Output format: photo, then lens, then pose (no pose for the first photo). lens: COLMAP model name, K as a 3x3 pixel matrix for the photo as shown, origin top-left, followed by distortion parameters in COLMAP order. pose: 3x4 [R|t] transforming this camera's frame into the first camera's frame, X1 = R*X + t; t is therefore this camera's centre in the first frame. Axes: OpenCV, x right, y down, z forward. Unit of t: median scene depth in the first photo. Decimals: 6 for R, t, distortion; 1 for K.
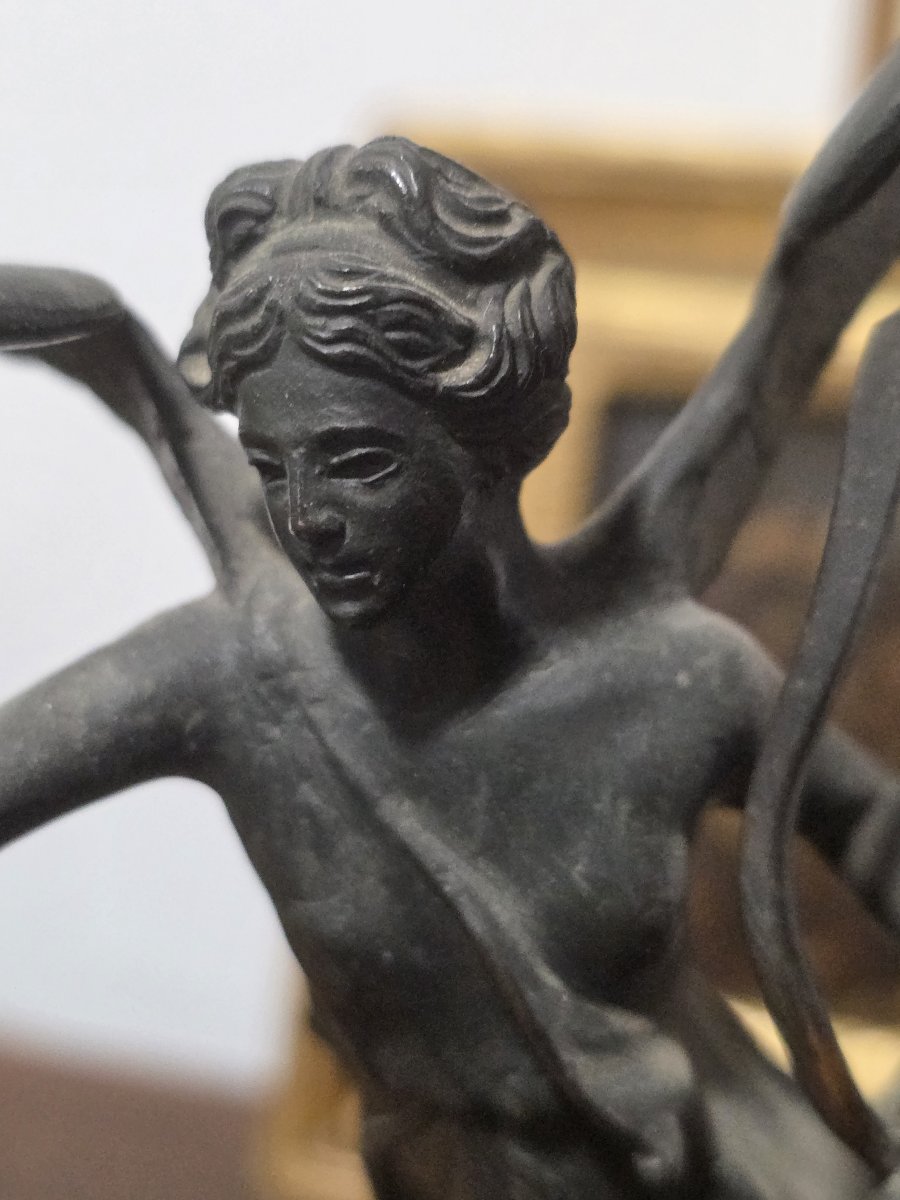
lens RADIAL K [[1807.8, 0, 453.9], [0, 1807.8, 610.1], [0, 0, 1]] dist [0.137934, 0.000000]
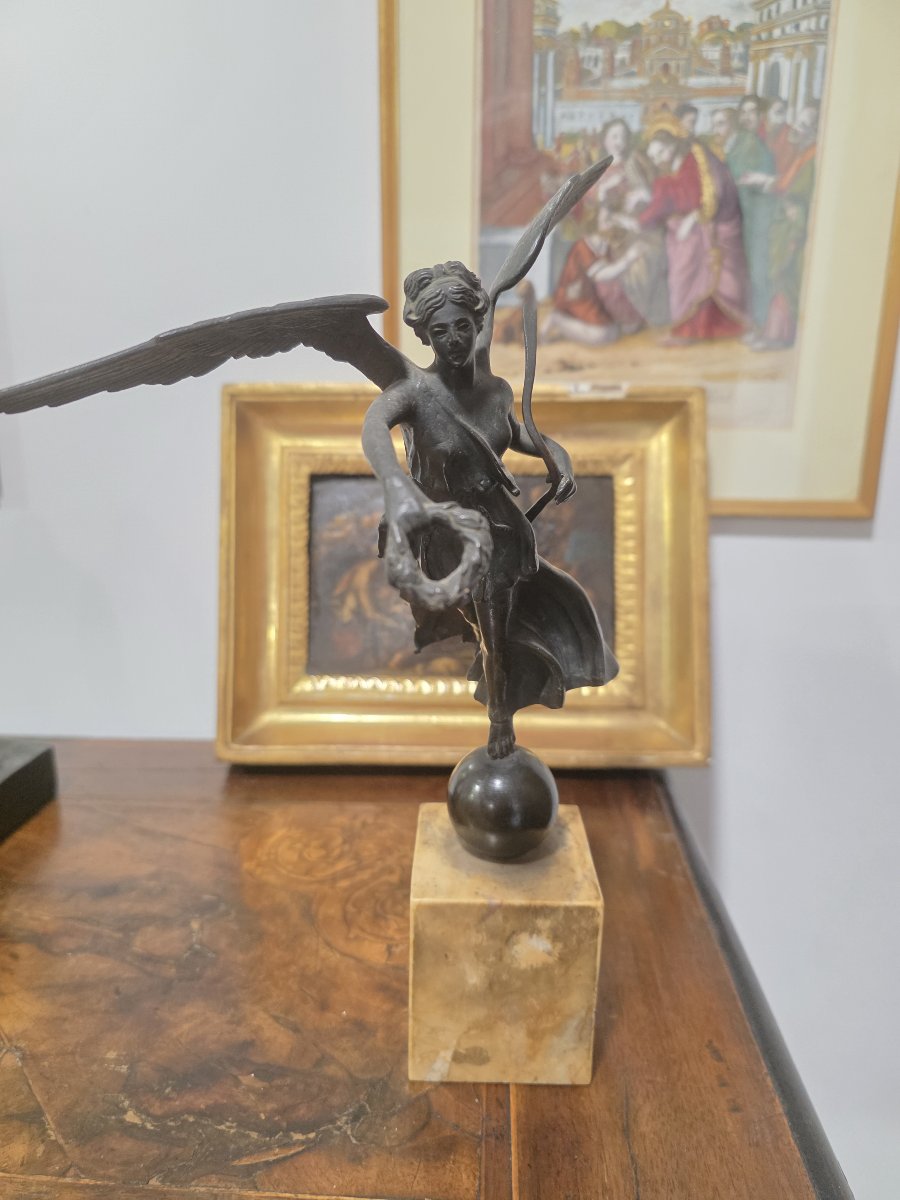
lens RADIAL K [[803.7, 0, 446.6], [0, 803.7, 599.8], [0, 0, 1]] dist [0.020419, -0.022077]
pose [[0.851501, -0.212619, 0.479311, -1.266487], [0.218969, 0.974766, 0.043397, 0.522940], [-0.476444, 0.068002, 0.876571, -0.808149]]
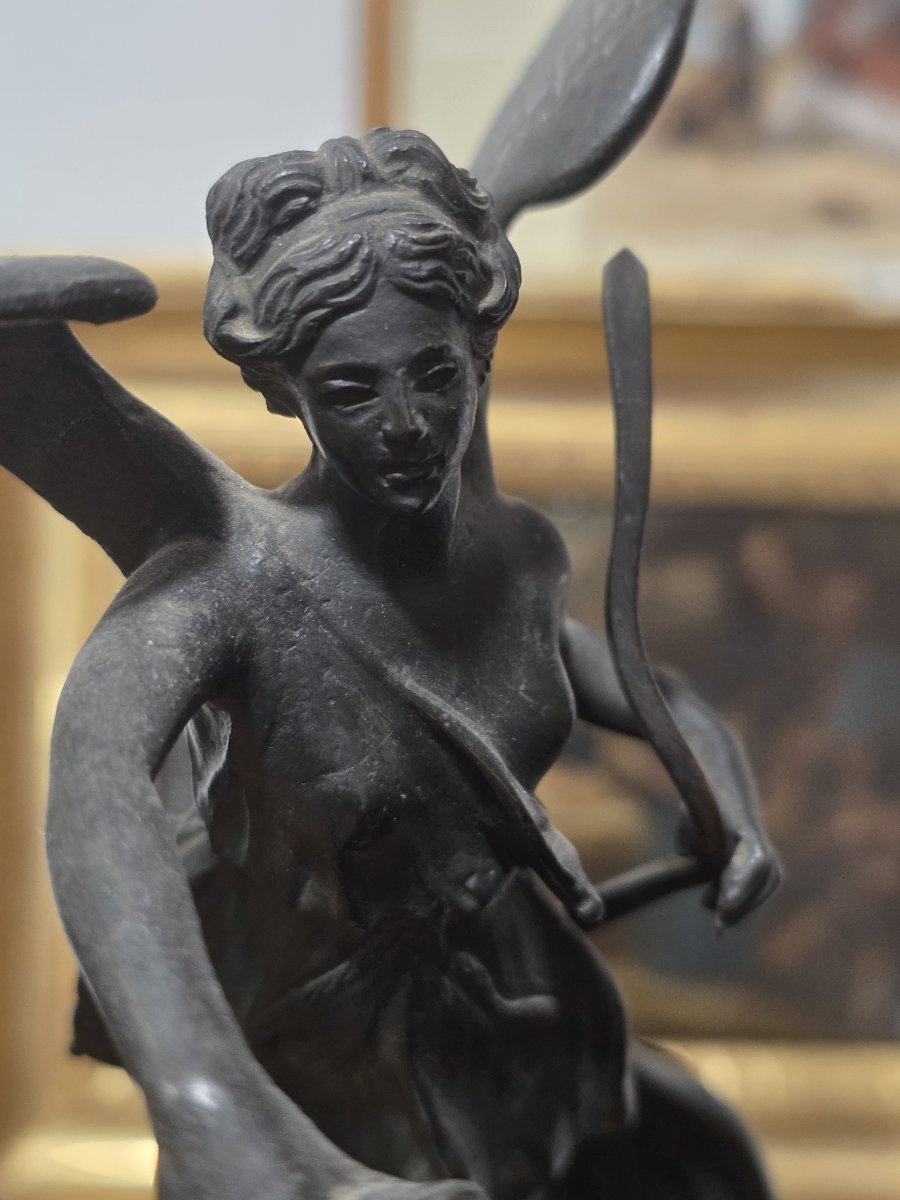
lens RADIAL K [[1807.8, 0, 447.9], [0, 1807.8, 593.6], [0, 0, 1]] dist [0.137934, 0.000000]
pose [[0.770186, -0.177527, 0.612616, -0.856370], [0.217440, 0.976028, 0.009470, 0.059482], [-0.599611, 0.125914, 0.790324, -0.002660]]
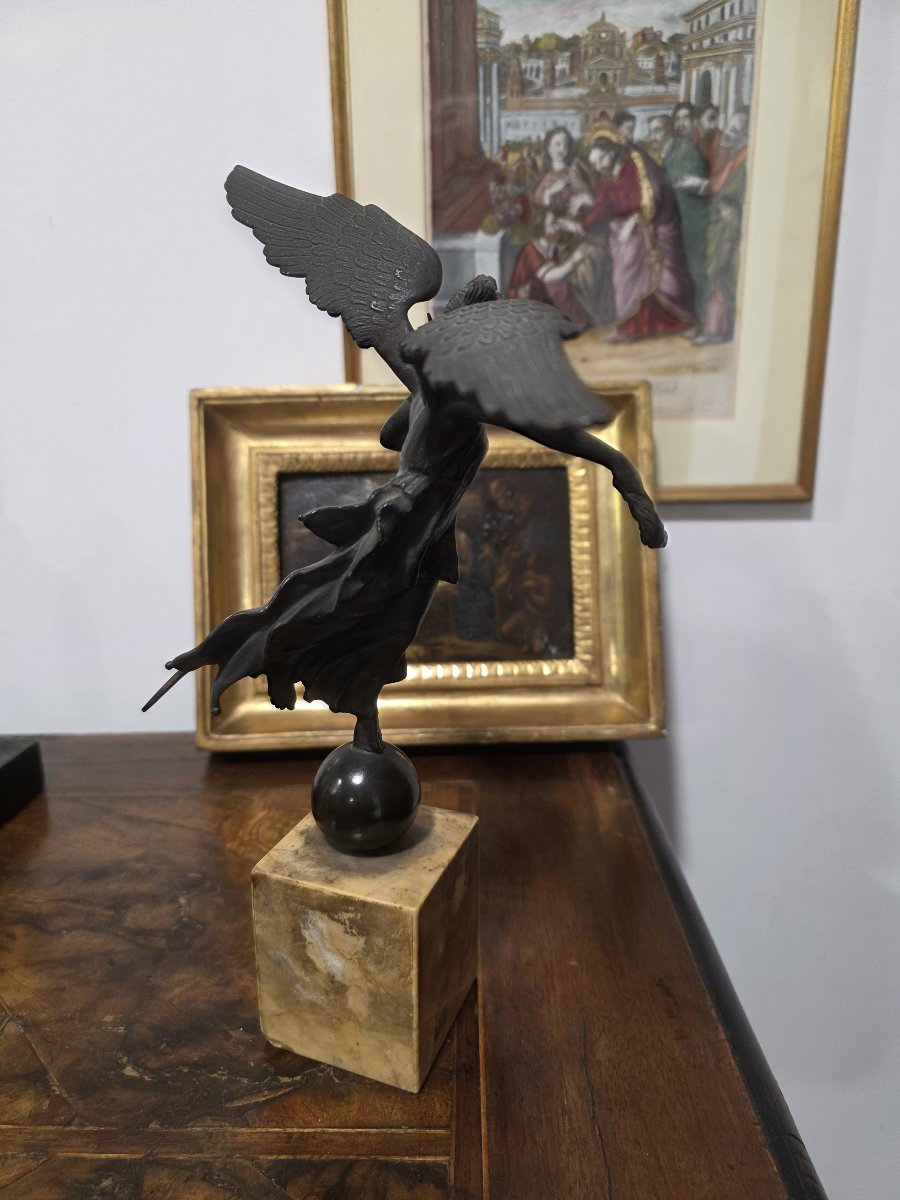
lens RADIAL K [[803.7, 0, 449.0], [0, 803.7, 604.6], [0, 0, 1]] dist [0.020419, -0.022077]
pose [[0.828716, -0.245399, 0.503000, -1.299415], [0.249157, 0.966537, 0.061048, 0.545641], [-0.501149, 0.074735, 0.862128, -0.921514]]
